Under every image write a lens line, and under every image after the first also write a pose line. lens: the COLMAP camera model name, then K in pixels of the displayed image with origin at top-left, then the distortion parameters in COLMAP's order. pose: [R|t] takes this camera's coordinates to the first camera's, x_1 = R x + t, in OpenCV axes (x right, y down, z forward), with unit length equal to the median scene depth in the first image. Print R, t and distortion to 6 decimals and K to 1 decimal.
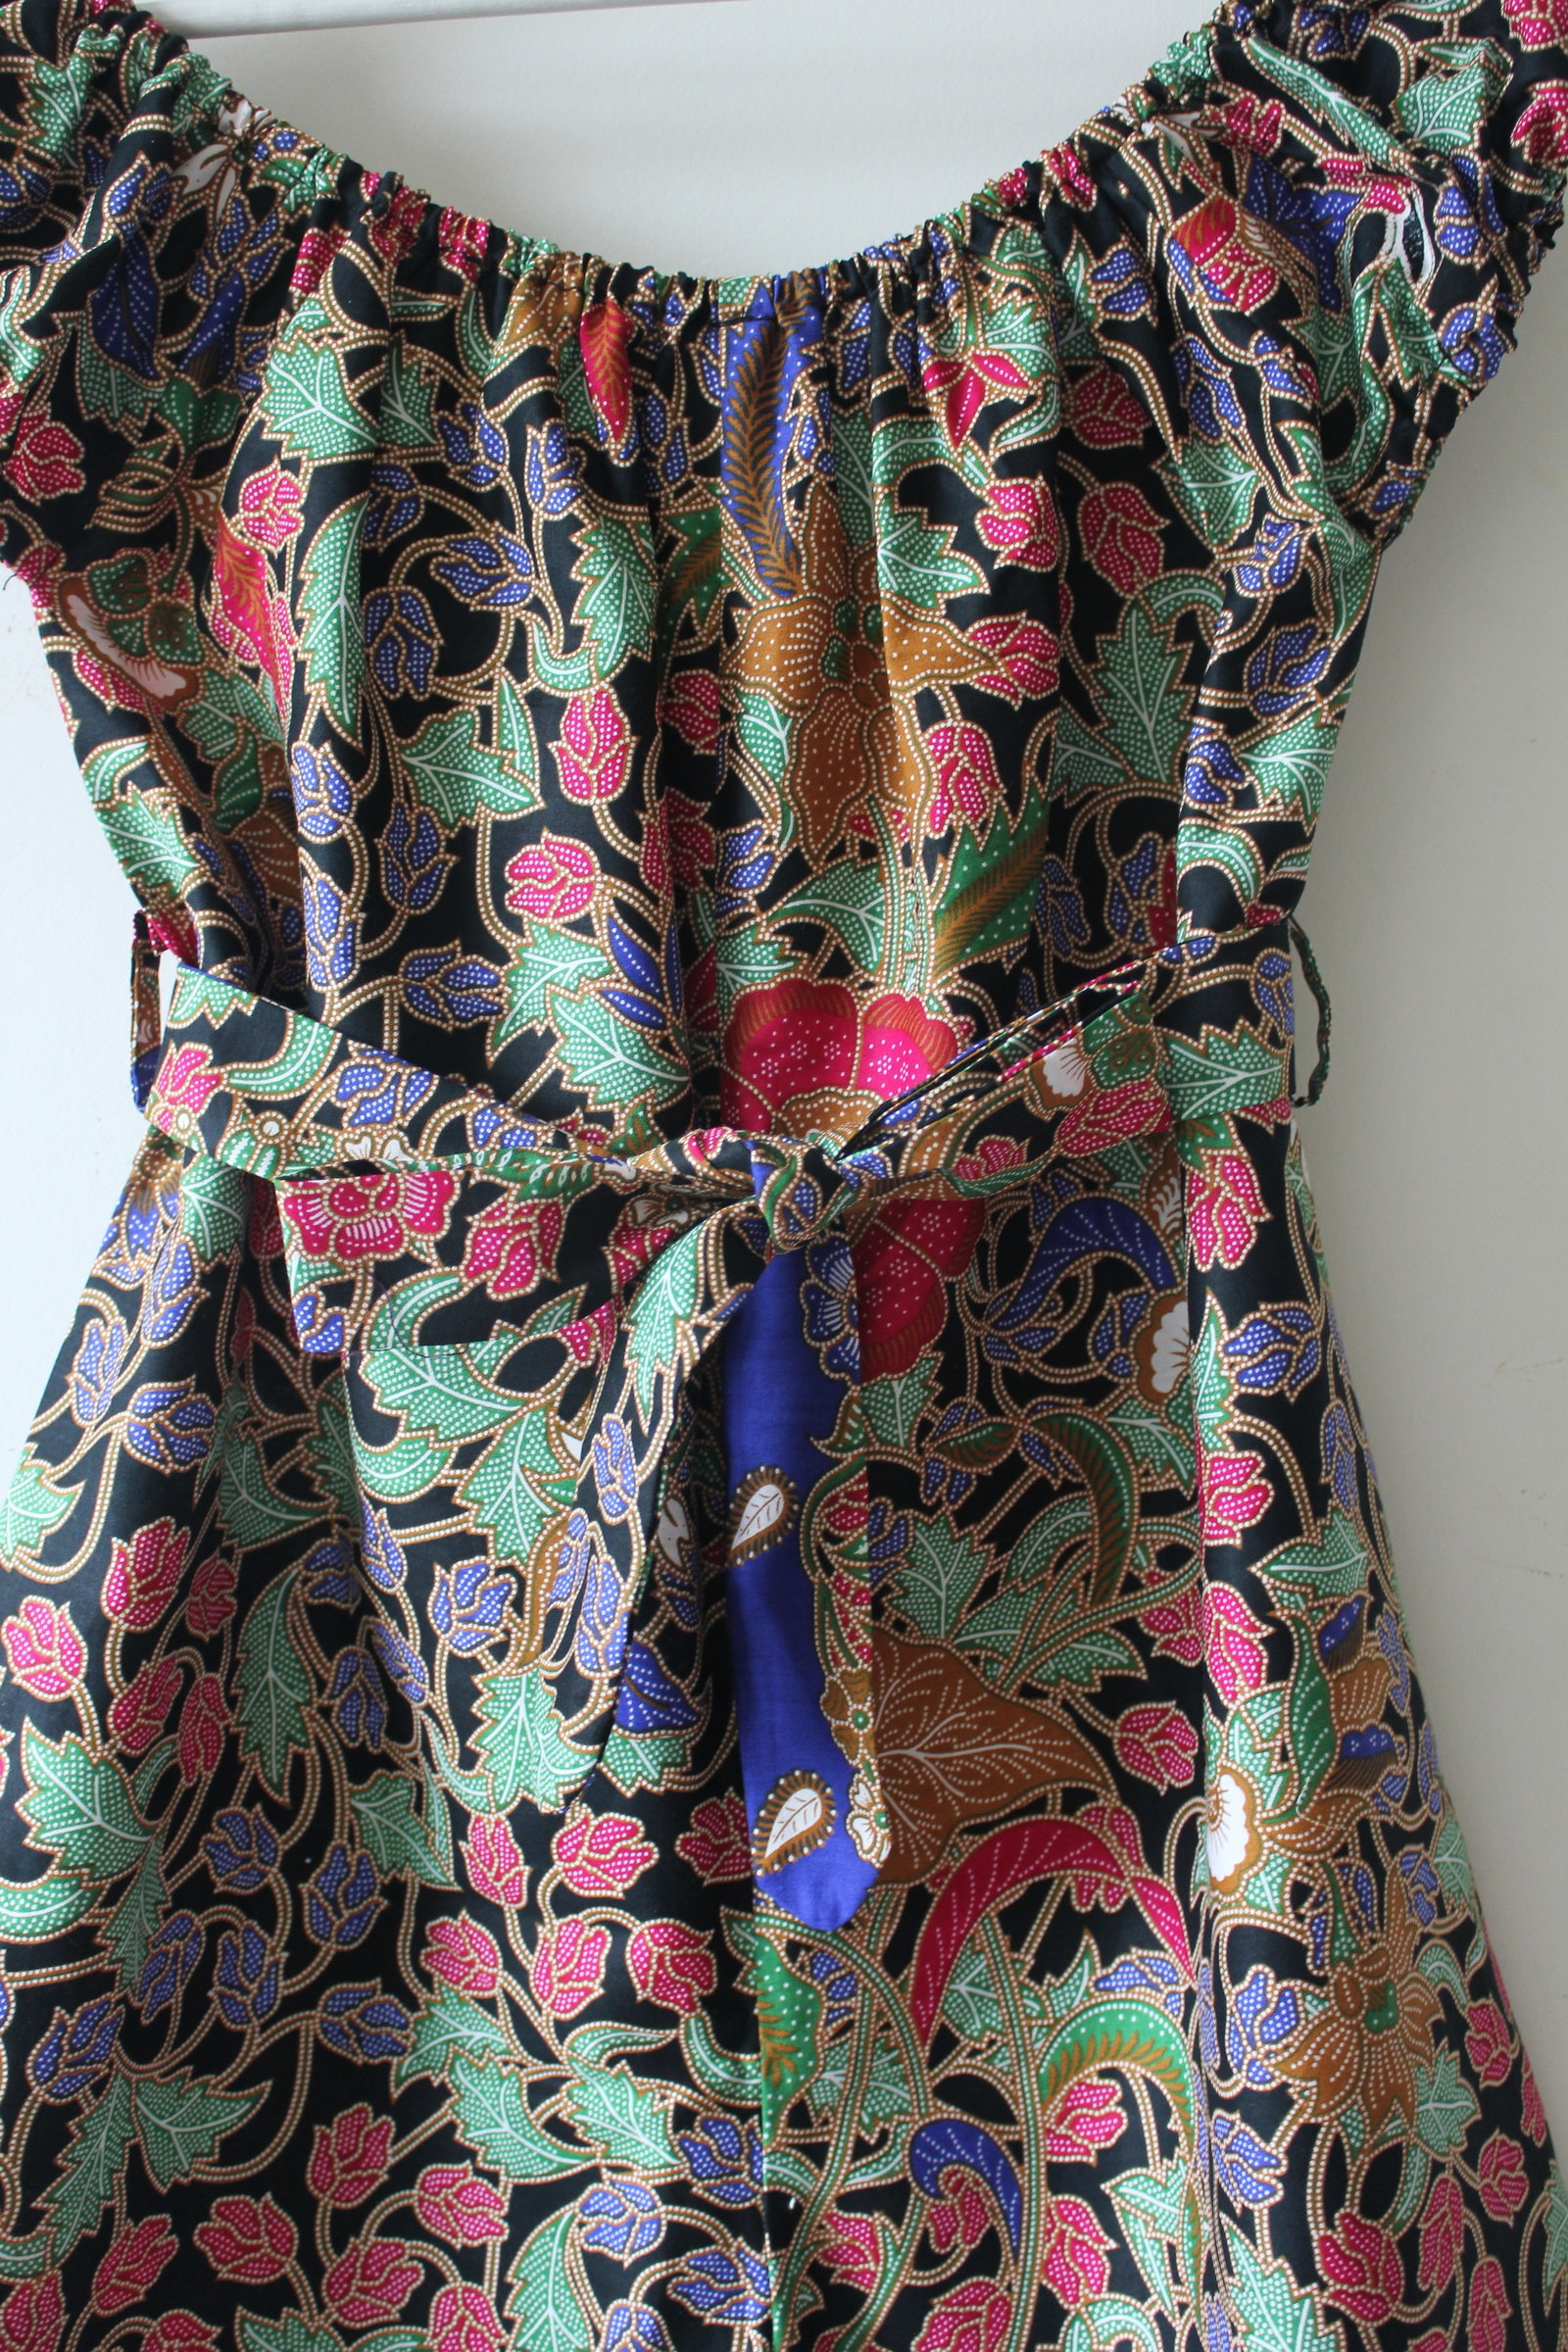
lens RADIAL K [[2368.3, 0, 784.0], [0, 2368.3, 1176.0], [0, 0, 1]] dist [-0.154673, 0.129051]
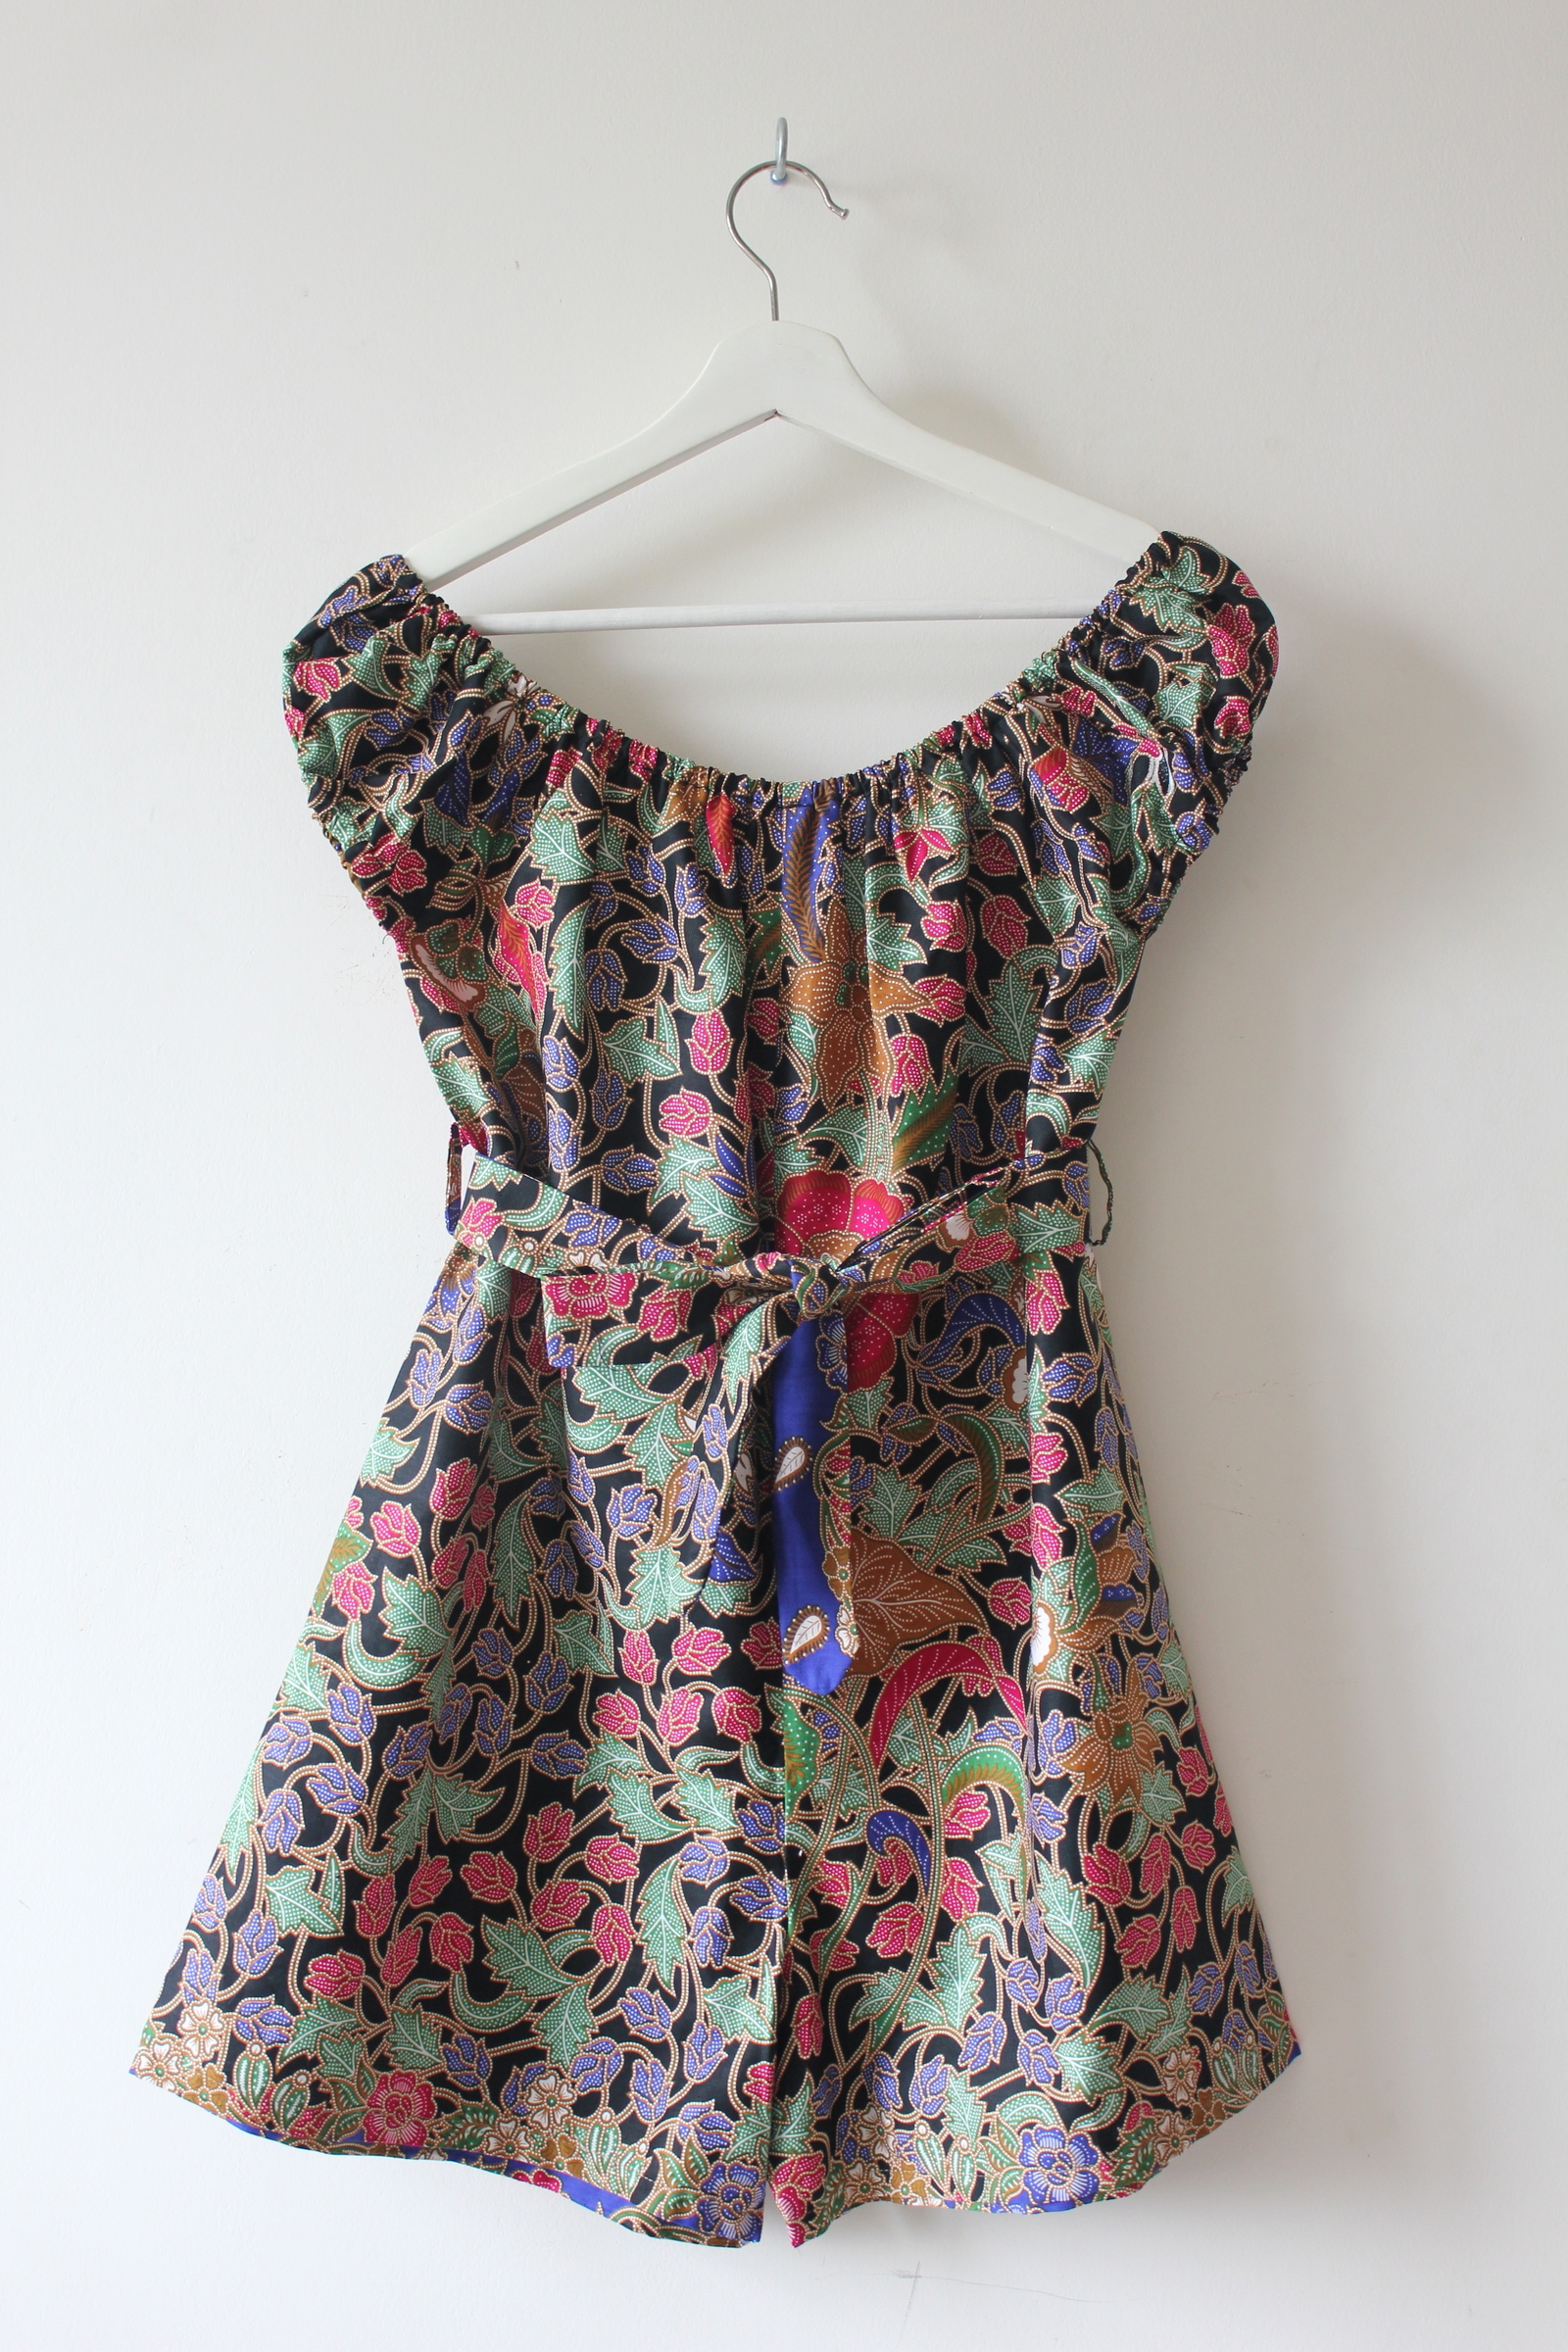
lens RADIAL K [[2368.3, 0, 784.0], [0, 2368.3, 1176.0], [0, 0, 1]] dist [-0.154673, 0.129051]
pose [[0.999681, 0.021102, -0.013852, 0.004764], [-0.021539, 0.999249, -0.032217, -0.019948], [0.013161, 0.032506, 0.999385, -0.838657]]
